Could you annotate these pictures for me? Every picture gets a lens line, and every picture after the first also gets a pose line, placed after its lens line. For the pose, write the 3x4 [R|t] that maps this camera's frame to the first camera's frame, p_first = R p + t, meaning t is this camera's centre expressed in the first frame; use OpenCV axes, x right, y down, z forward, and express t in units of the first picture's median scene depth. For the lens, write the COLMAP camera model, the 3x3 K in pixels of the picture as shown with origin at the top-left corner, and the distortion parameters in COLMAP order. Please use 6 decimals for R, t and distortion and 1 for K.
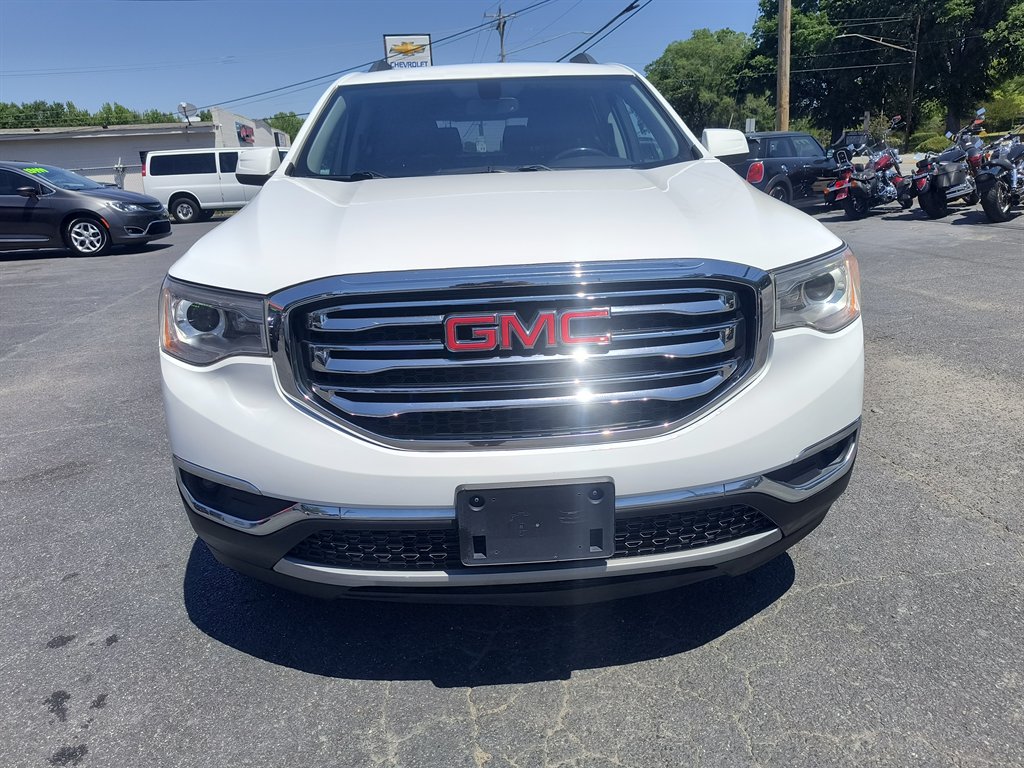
lens RADIAL K [[700.9, 0, 517.3], [0, 700.9, 380.6], [0, 0, 1]] dist [0.036030, -0.030005]
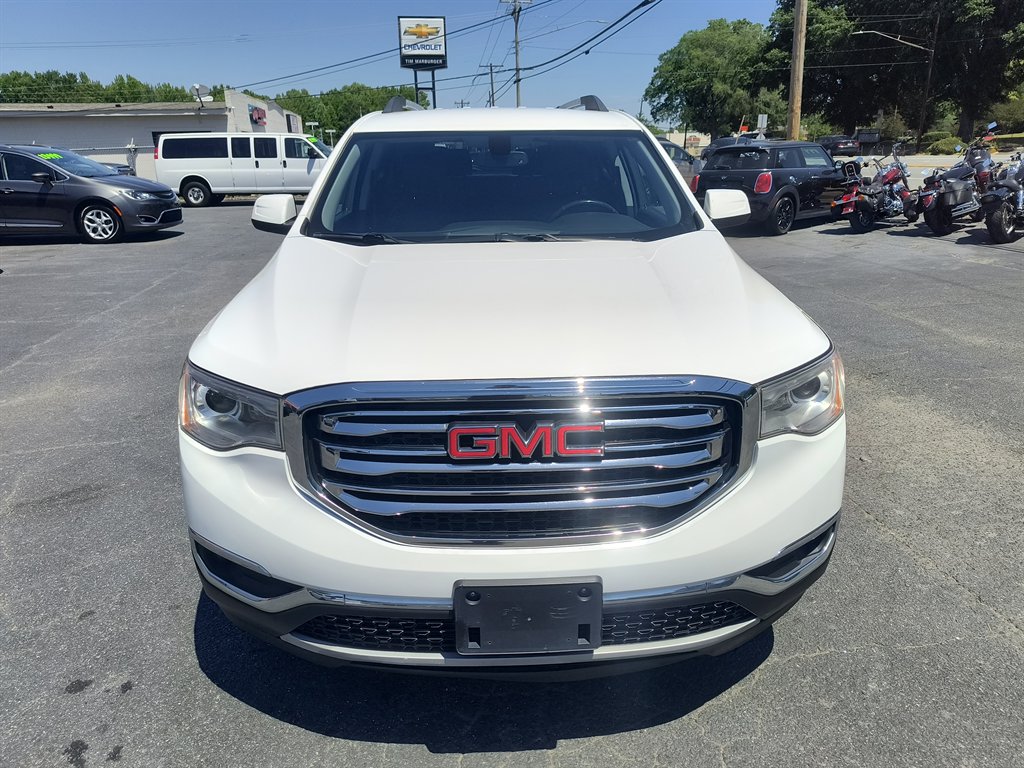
lens RADIAL K [[697.6, 0, 517.9], [0, 697.6, 383.5], [0, 0, 1]] dist [0.023410, -0.016454]
pose [[0.999425, 0.033748, -0.003212, 0.001897], [-0.033660, 0.999137, 0.024322, -0.116009], [0.004030, -0.024200, 0.999699, -0.035547]]
